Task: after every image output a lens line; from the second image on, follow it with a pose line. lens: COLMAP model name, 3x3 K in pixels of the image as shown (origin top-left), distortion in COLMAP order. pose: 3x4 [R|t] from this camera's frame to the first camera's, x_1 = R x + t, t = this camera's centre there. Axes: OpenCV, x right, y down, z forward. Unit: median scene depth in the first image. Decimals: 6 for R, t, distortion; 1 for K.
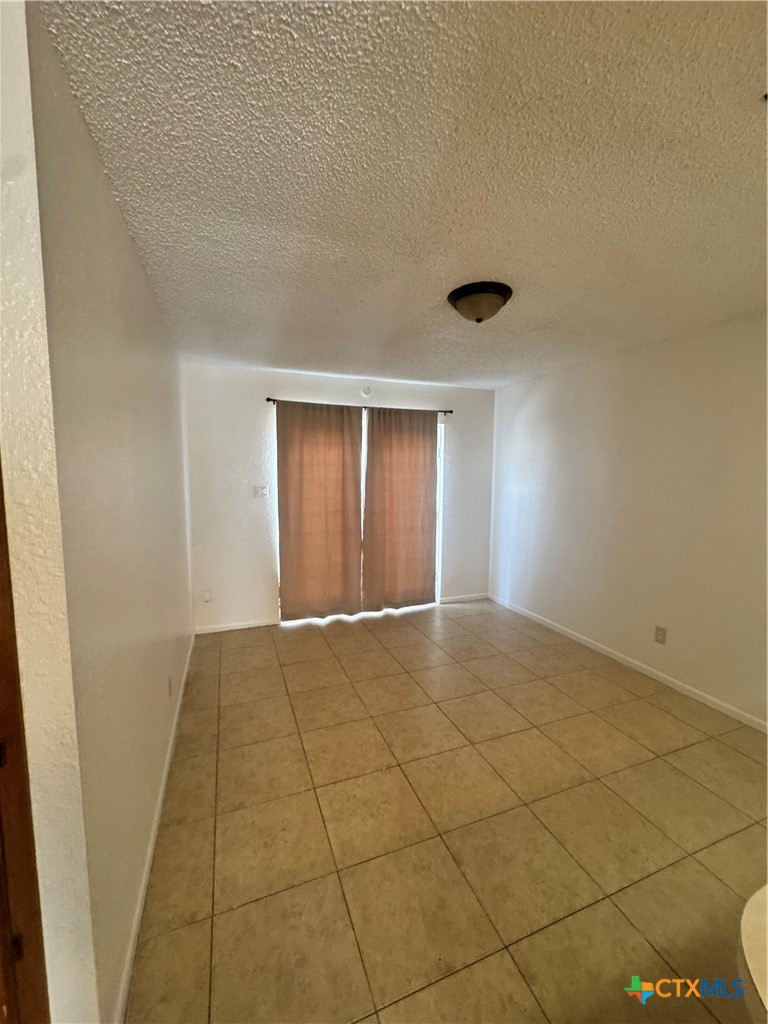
lens RADIAL K [[410.3, 0, 381.3], [0, 410.3, 509.8], [0, 0, 1]] dist [-0.003273, 0.000255]
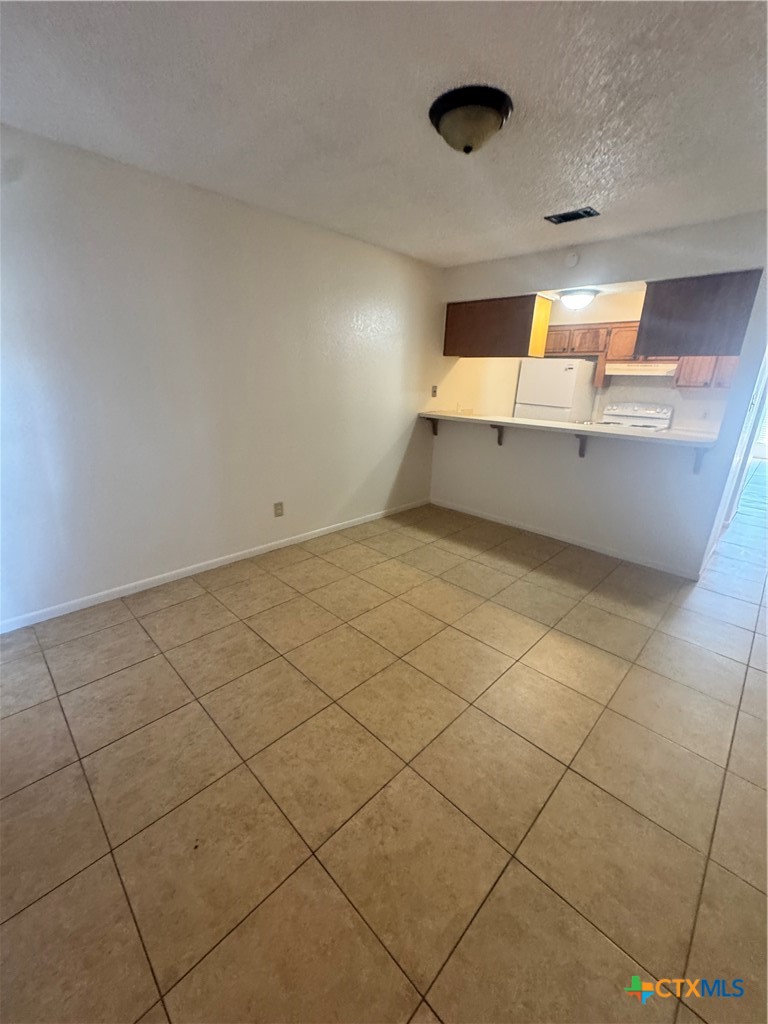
lens RADIAL K [[410.3, 0, 383.5], [0, 410.3, 508.2], [0, 0, 1]] dist [-0.003273, 0.000255]
pose [[-0.421566, -0.296242, 0.857043, -0.421709], [0.052868, 0.935494, 0.349365, -0.081547], [-0.905255, 0.192590, -0.378711, 1.170107]]
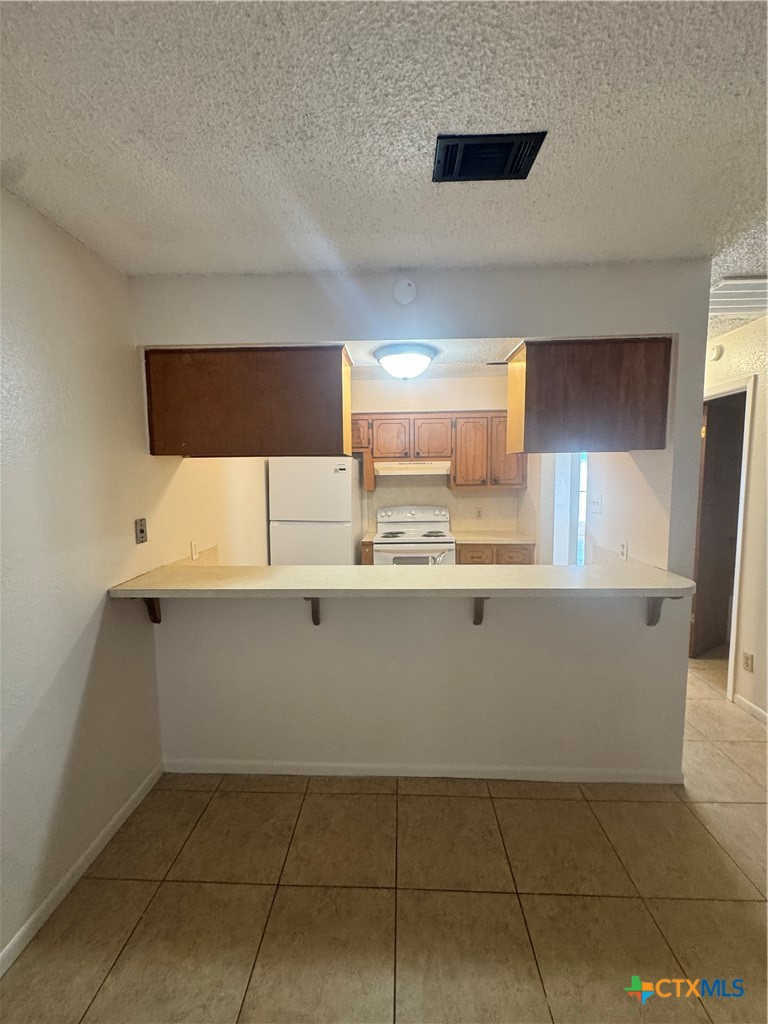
lens RADIAL K [[410.3, 0, 384.8], [0, 410.3, 510.3], [0, 0, 1]] dist [-0.003273, 0.000255]
pose [[-0.922188, -0.028310, 0.385703, 0.290281], [0.044047, 0.983139, 0.177474, -0.081481], [-0.384224, 0.180653, -0.905393, 0.795860]]
